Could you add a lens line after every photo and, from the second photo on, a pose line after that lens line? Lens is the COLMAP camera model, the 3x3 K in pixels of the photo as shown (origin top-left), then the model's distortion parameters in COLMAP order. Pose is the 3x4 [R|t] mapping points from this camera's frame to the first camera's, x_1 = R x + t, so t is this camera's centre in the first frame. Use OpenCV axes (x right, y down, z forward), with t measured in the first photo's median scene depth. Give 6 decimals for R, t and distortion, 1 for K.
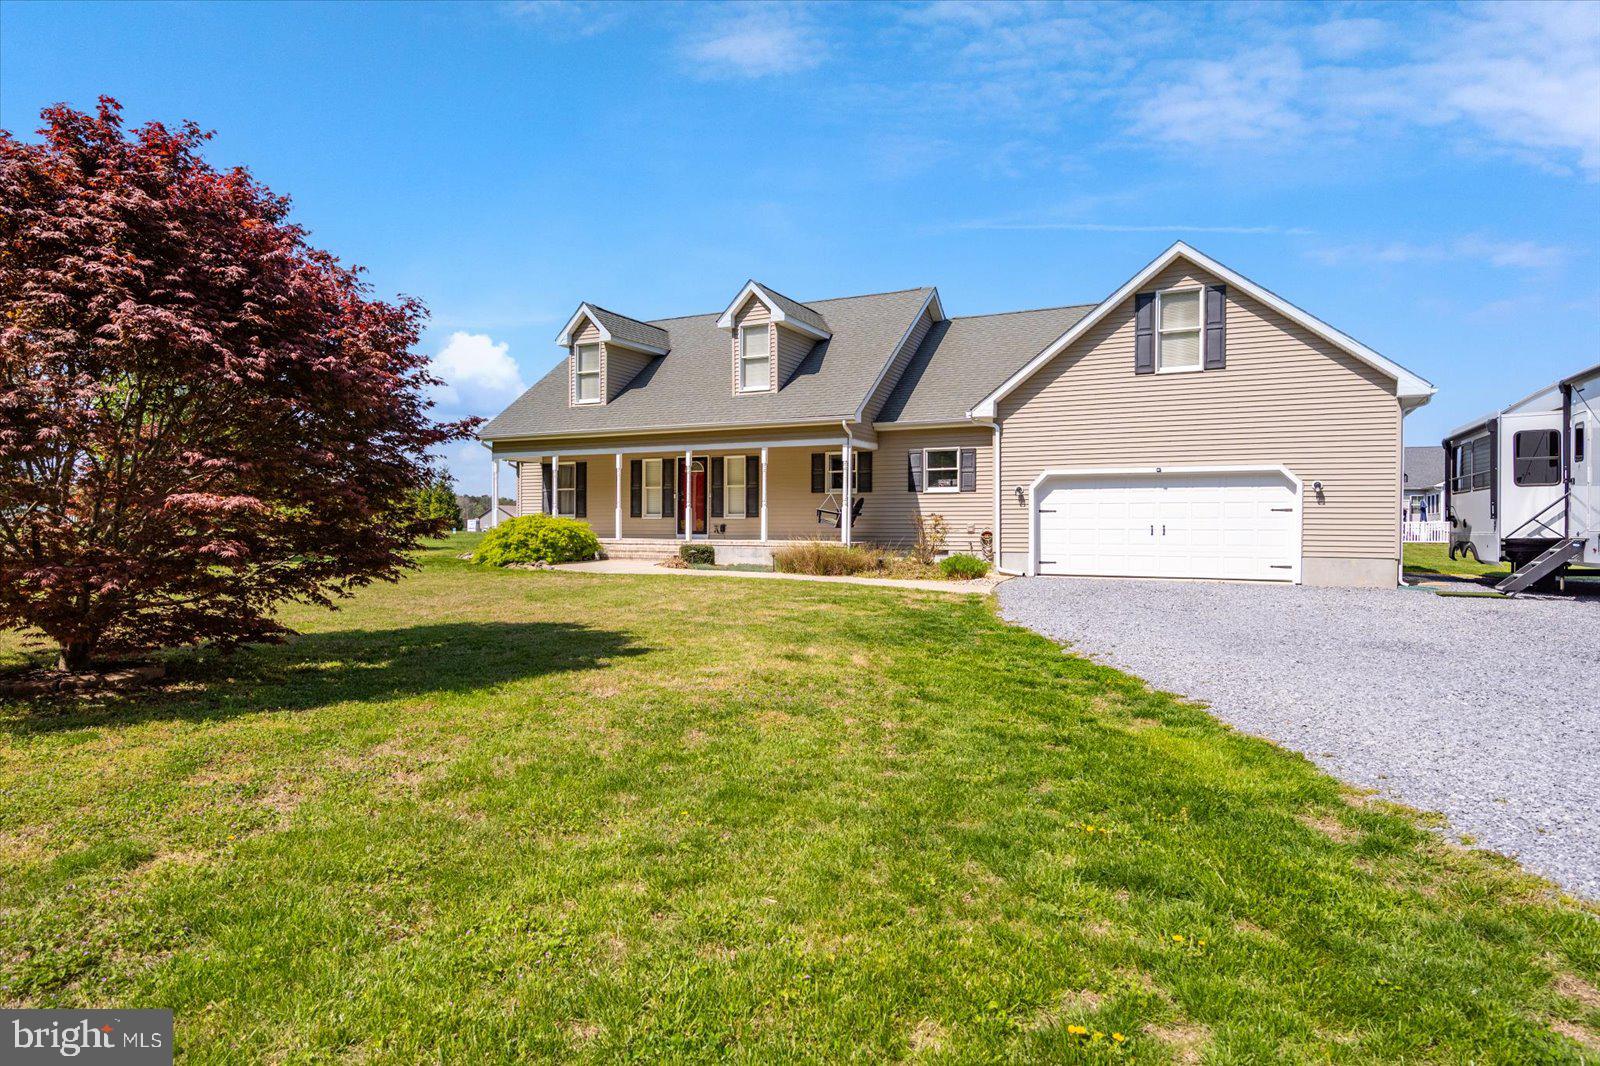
lens RADIAL K [[921.6, 0, 805.5], [0, 921.6, 533.5], [0, 0, 1]] dist [0.013084, 0.004715]
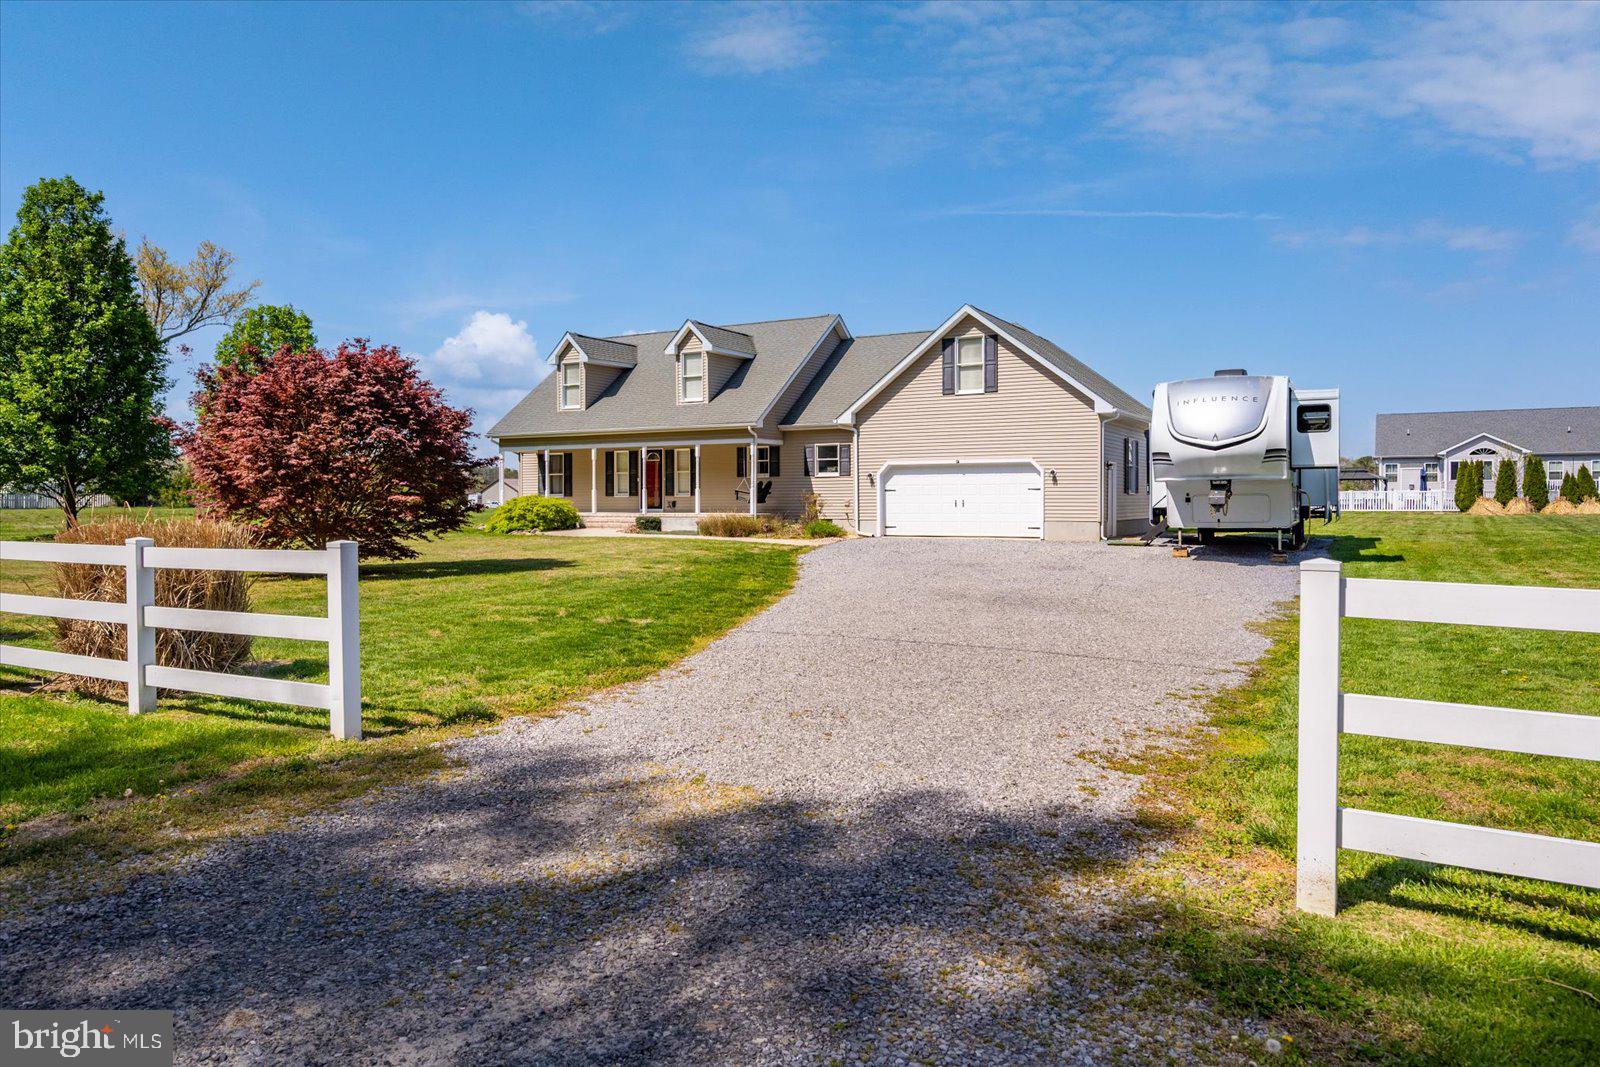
lens RADIAL K [[1058.2, 0, 800.6], [0, 1058.2, 509.2], [0, 0, 1]] dist [0.007883, -0.005981]
pose [[0.998906, -0.008327, -0.046024, 0.174816], [0.008438, 0.999962, 0.002205, -0.000216], [0.046004, -0.002591, 0.998938, -0.540169]]
